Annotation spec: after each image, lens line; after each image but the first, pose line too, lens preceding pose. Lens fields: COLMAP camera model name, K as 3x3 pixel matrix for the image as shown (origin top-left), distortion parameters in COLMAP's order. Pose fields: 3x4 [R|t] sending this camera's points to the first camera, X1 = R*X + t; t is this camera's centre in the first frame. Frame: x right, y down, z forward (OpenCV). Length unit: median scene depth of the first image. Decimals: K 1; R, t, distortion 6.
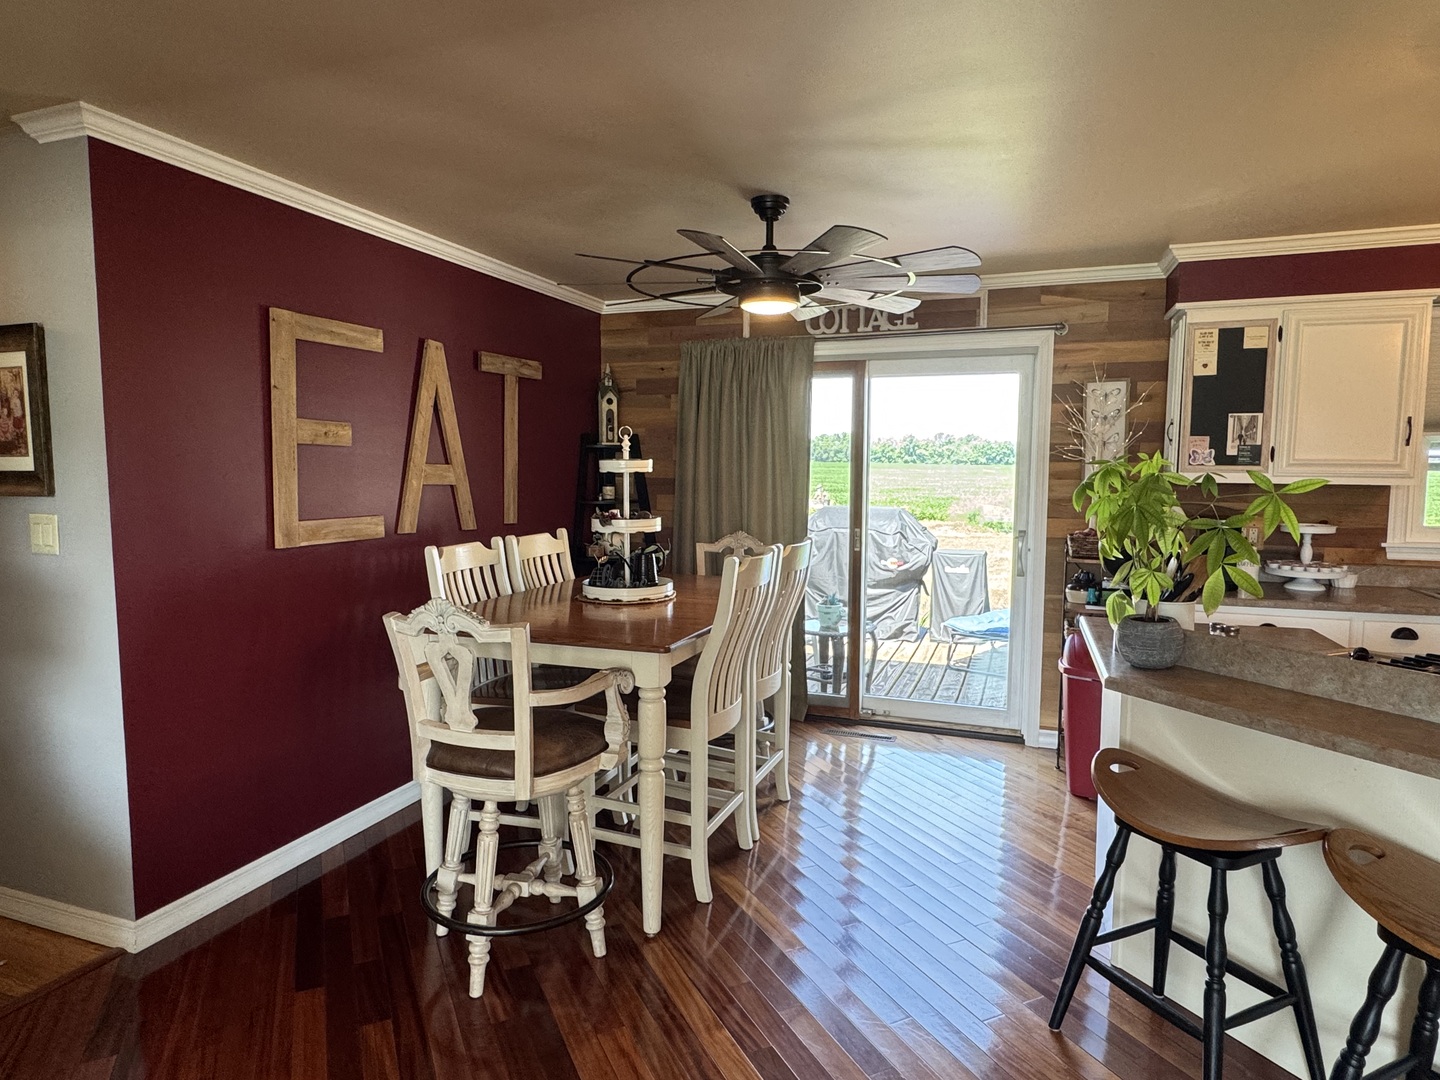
lens RADIAL K [[848.1, 0, 716.3], [0, 848.1, 538.3], [0, 0, 1]] dist [-0.001965, -0.000098]
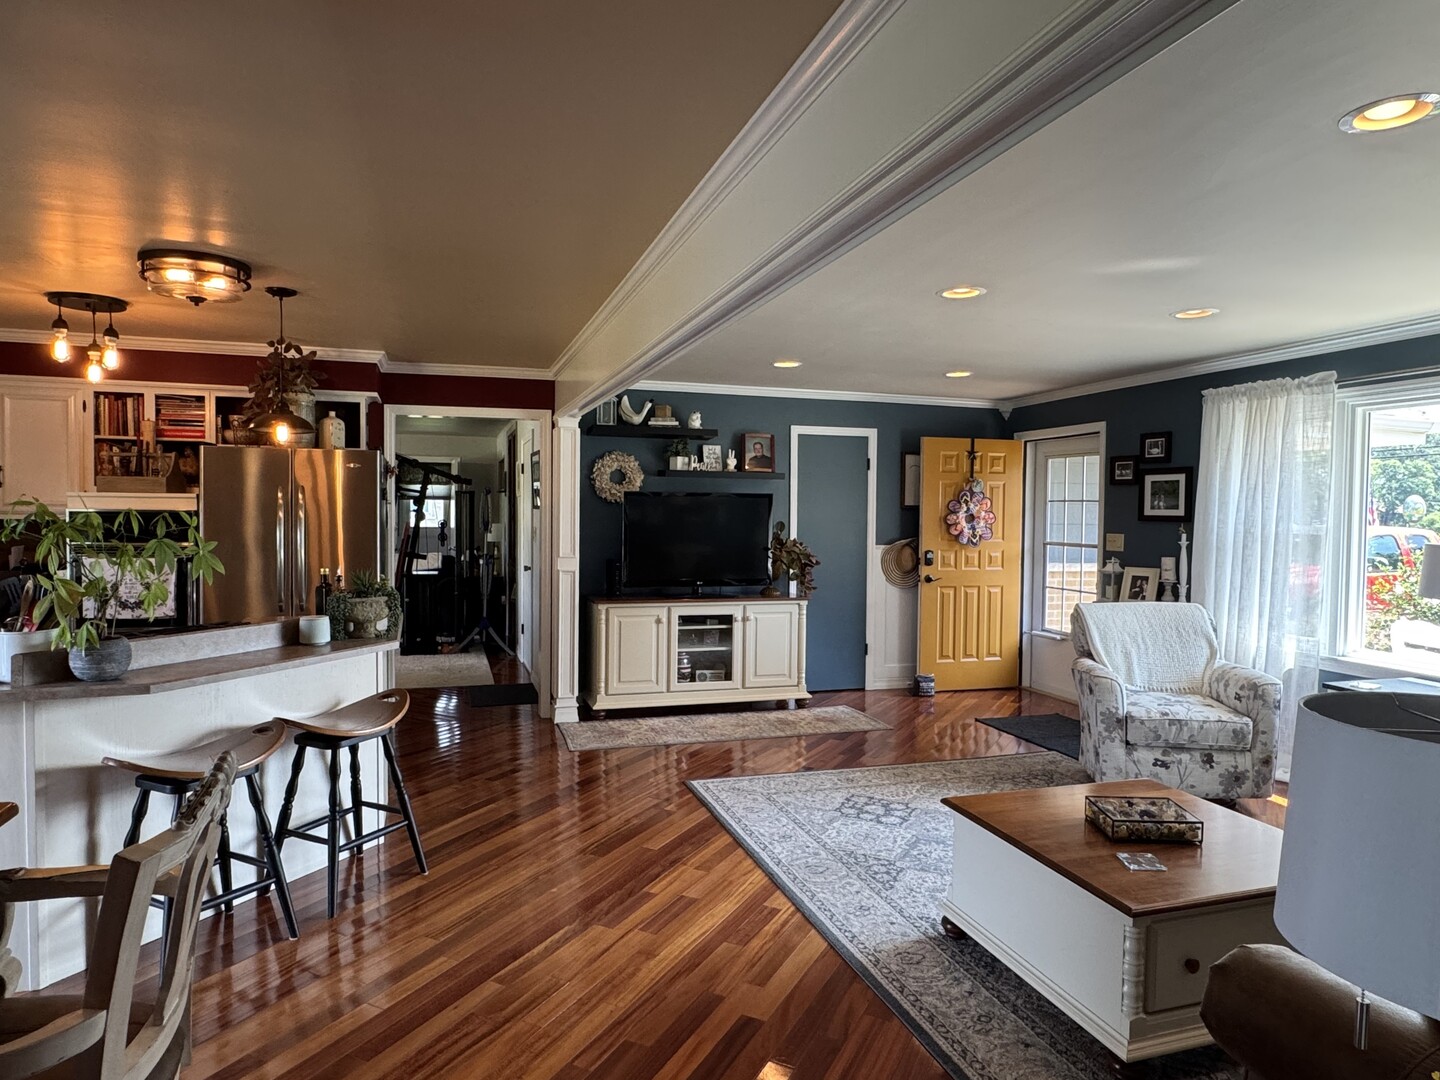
lens RADIAL K [[890.6, 0, 720.0], [0, 890.6, 540.0], [0, 0, 1]] dist [0.000031, -0.000168]
pose [[-0.617644, -0.036948, 0.785590, -0.575263], [0.051773, 0.994819, 0.087493, -0.061135], [-0.784752, 0.094712, -0.612531, 0.635746]]
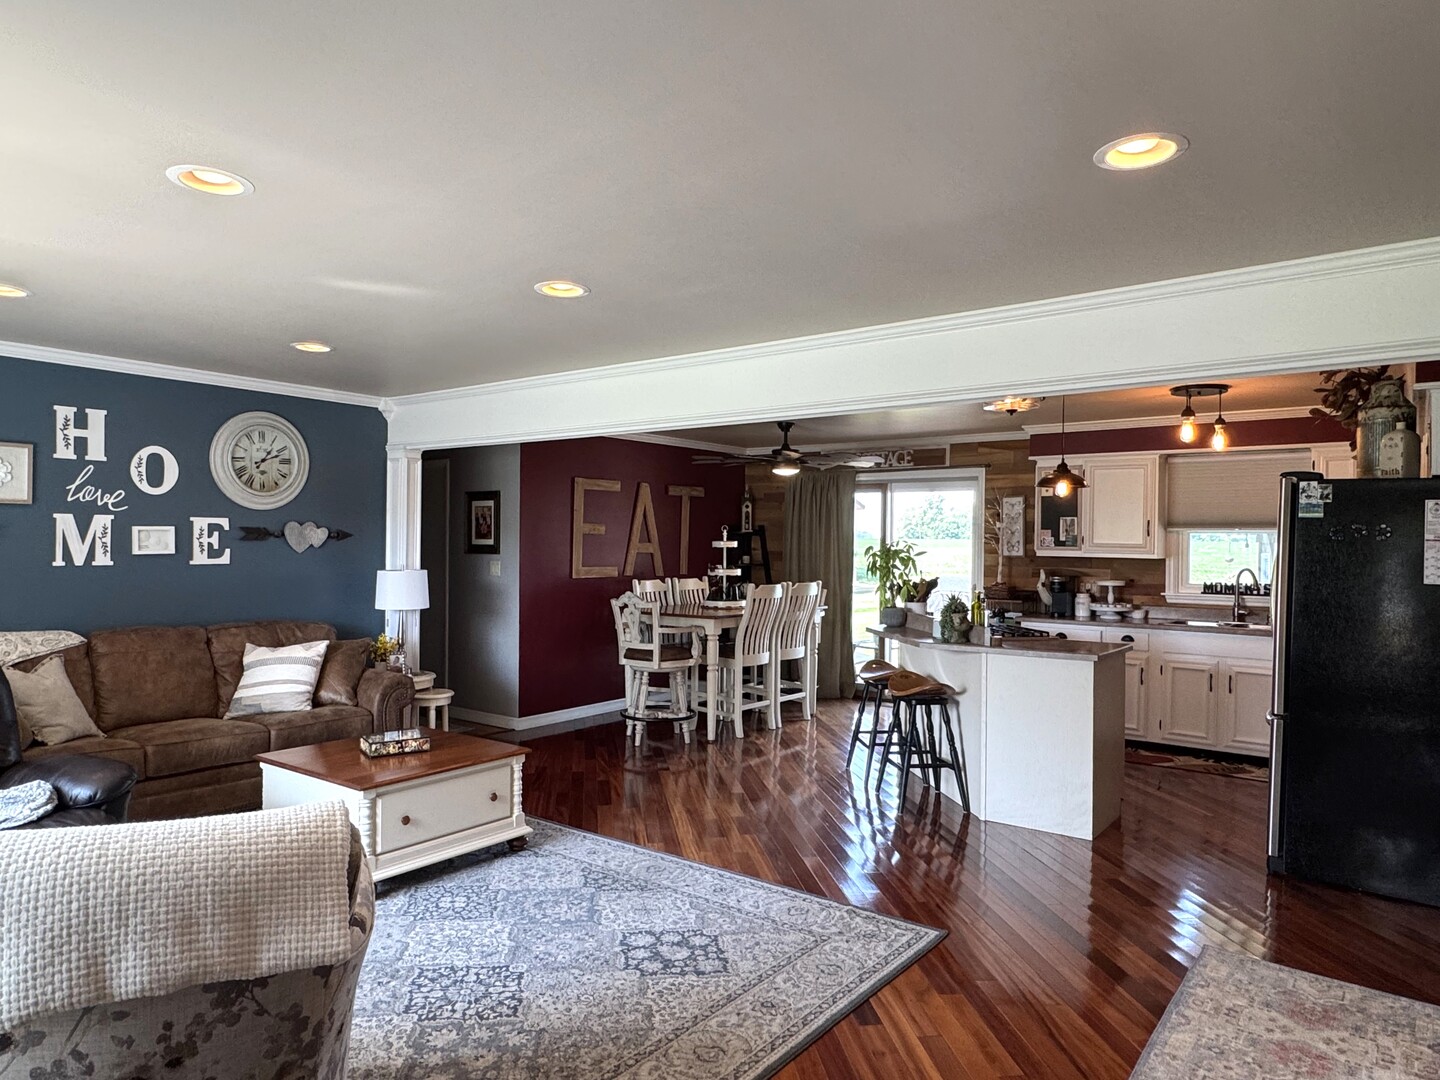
lens RADIAL K [[914.7, 0, 712.3], [0, 914.7, 541.7], [0, 0, 1]] dist [-0.005174, -0.000153]
pose [[0.953873, 0.006639, -0.300136, 0.483109], [-0.032216, 0.996246, -0.080349, 0.081252], [0.298476, 0.086312, 0.950506, -1.032491]]
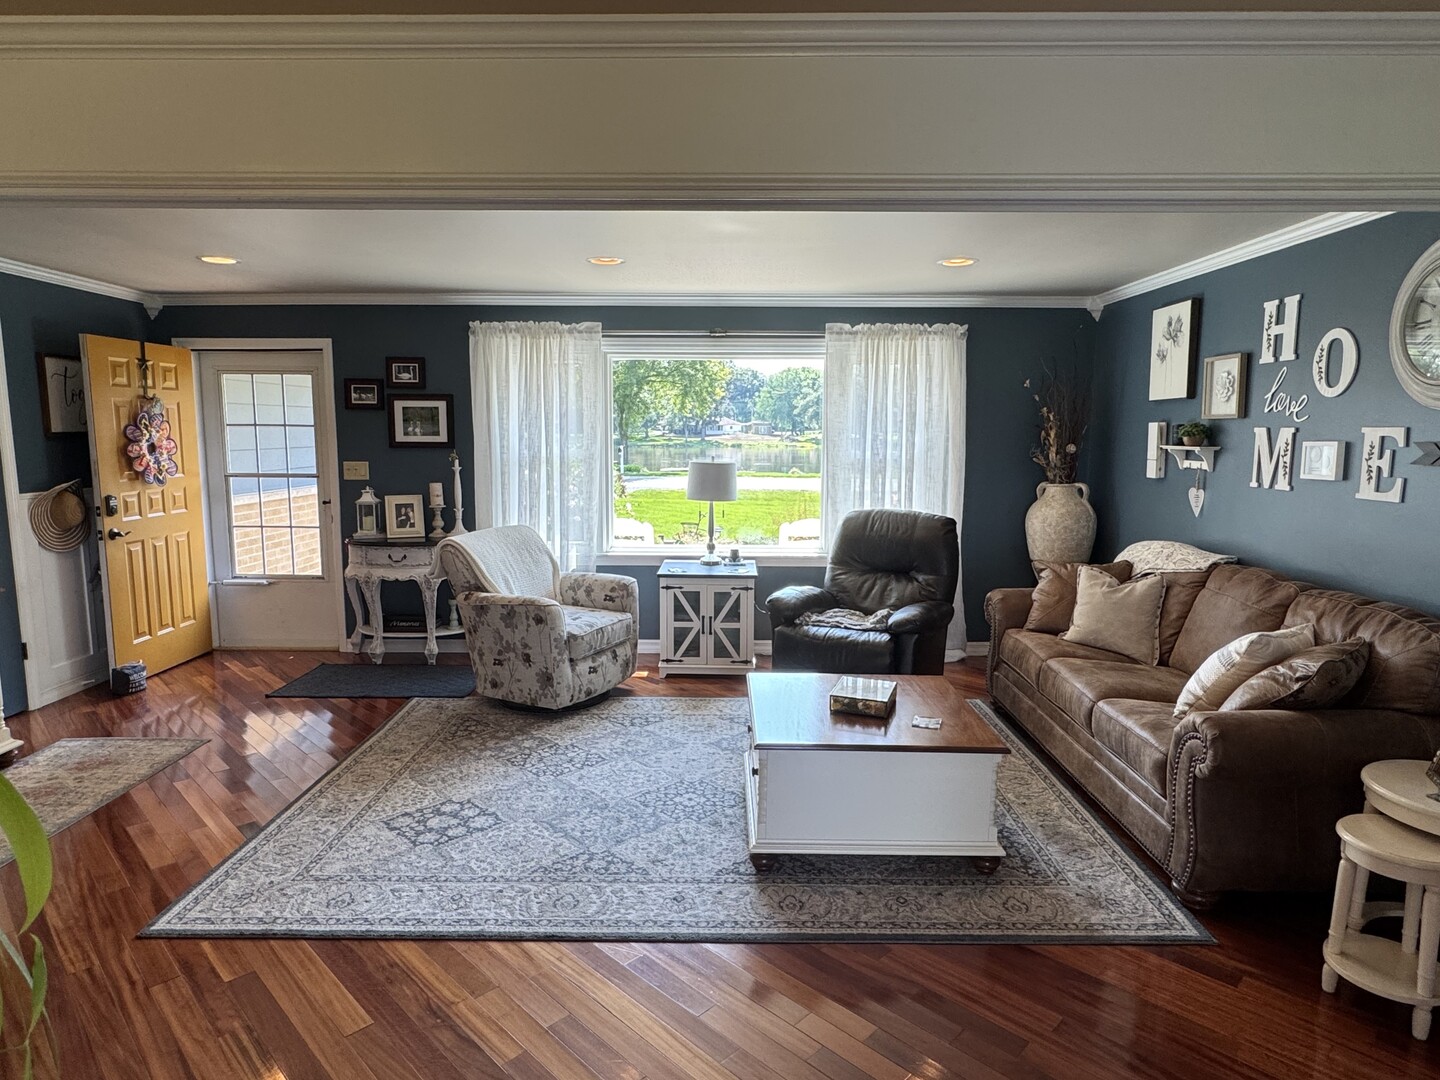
lens RADIAL K [[858.8, 0, 714.6], [0, 858.8, 538.9], [0, 0, 1]] dist [-0.001778, -0.000280]
pose [[-0.939079, 0.035502, -0.341863, 0.223014], [-0.036785, 0.978556, 0.202670, -0.086041], [0.341728, 0.202898, -0.917635, 0.668428]]
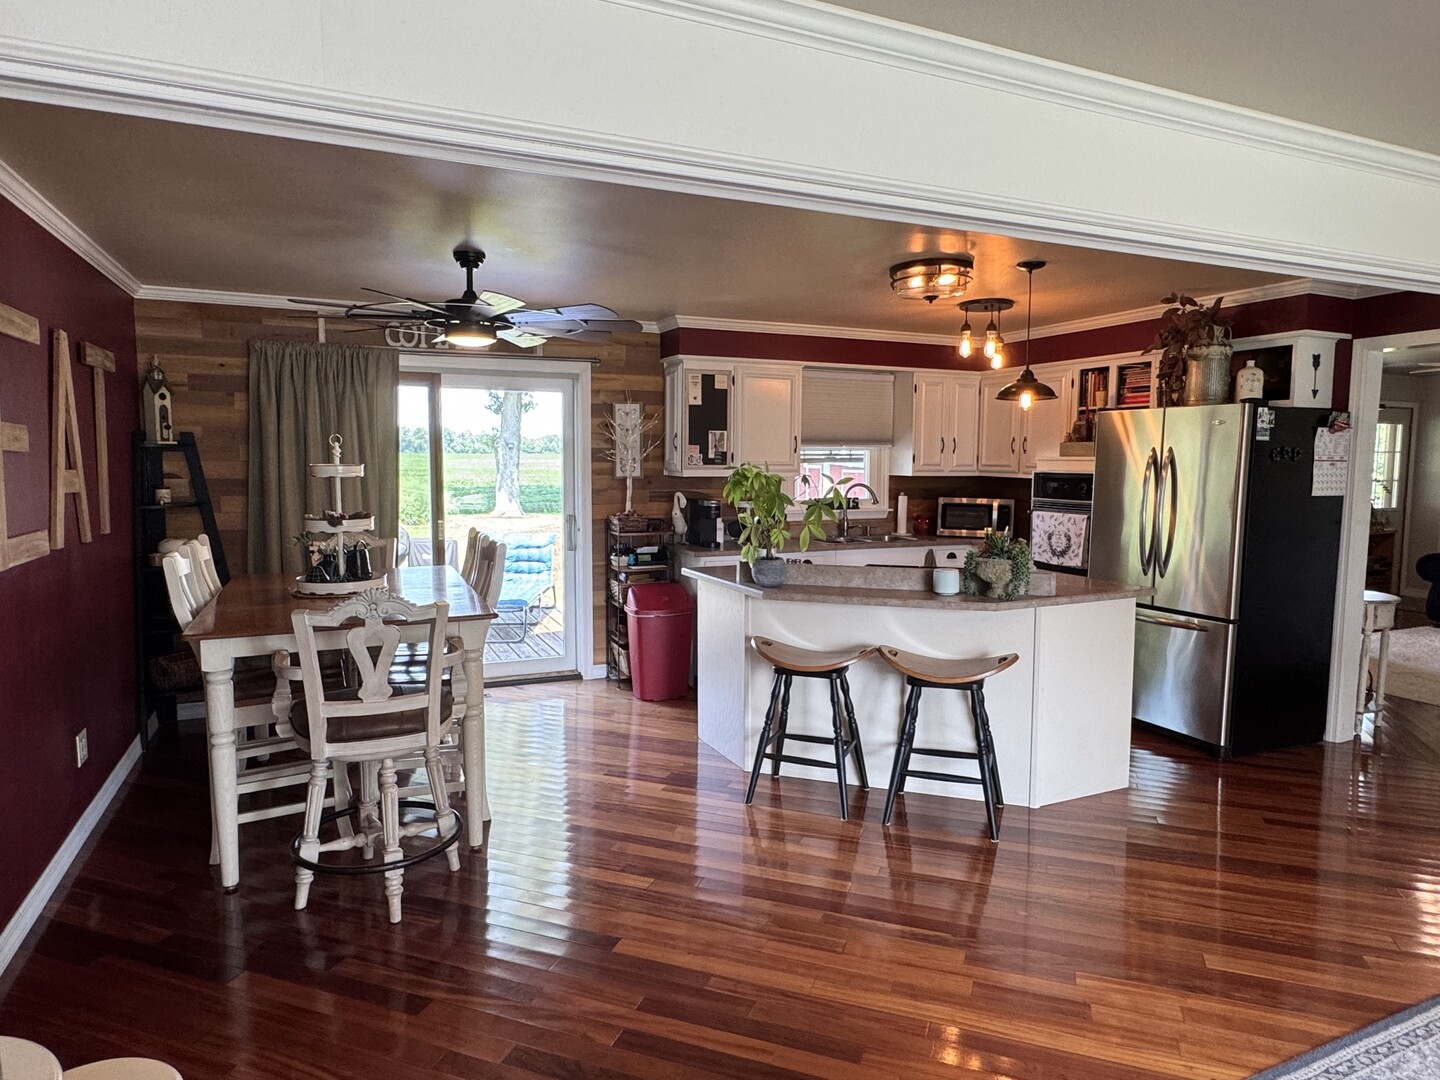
lens RADIAL K [[869.4, 0, 714.8], [0, 869.4, 537.6], [0, 0, 1]] dist [-0.003926, 0.000803]
pose [[0.716405, -0.064977, 0.694652, -0.479326], [0.057222, 0.997772, 0.034317, -0.008947], [-0.695334, 0.015164, 0.718527, -0.121822]]
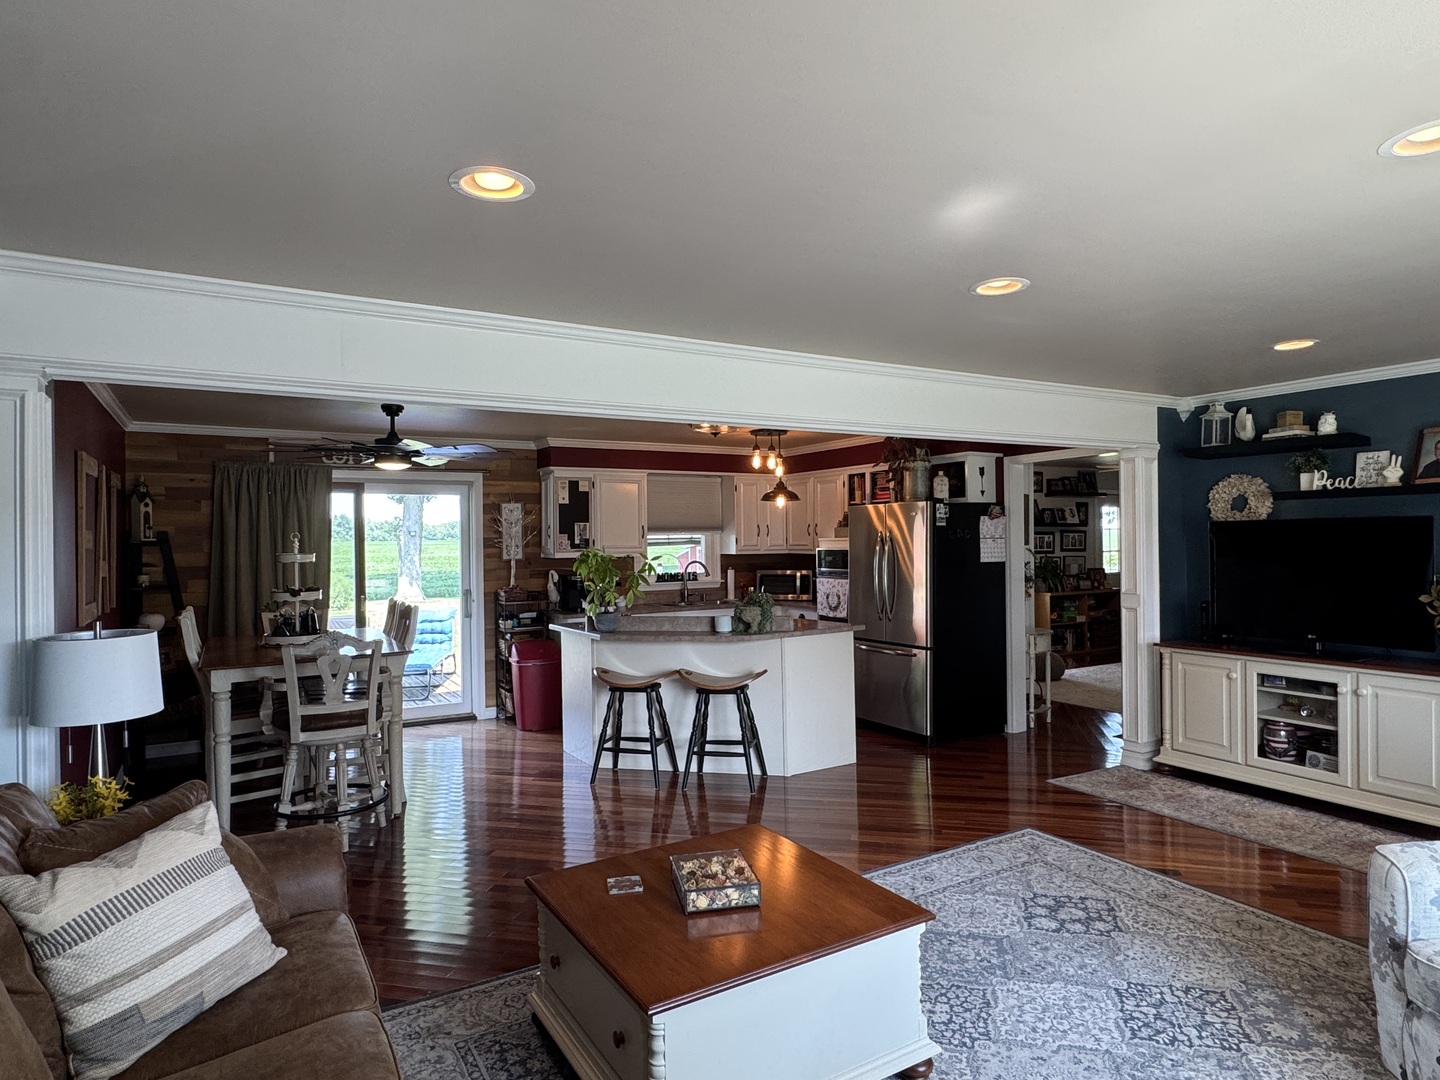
lens RADIAL K [[848.1, 0, 716.3], [0, 848.1, 538.3], [0, 0, 1]] dist [-0.001965, -0.000098]
pose [[0.630963, -0.011236, 0.775732, -0.731142], [0.080973, 0.995388, -0.051445, 0.018440], [-0.771576, 0.095273, 0.628963, -0.506684]]
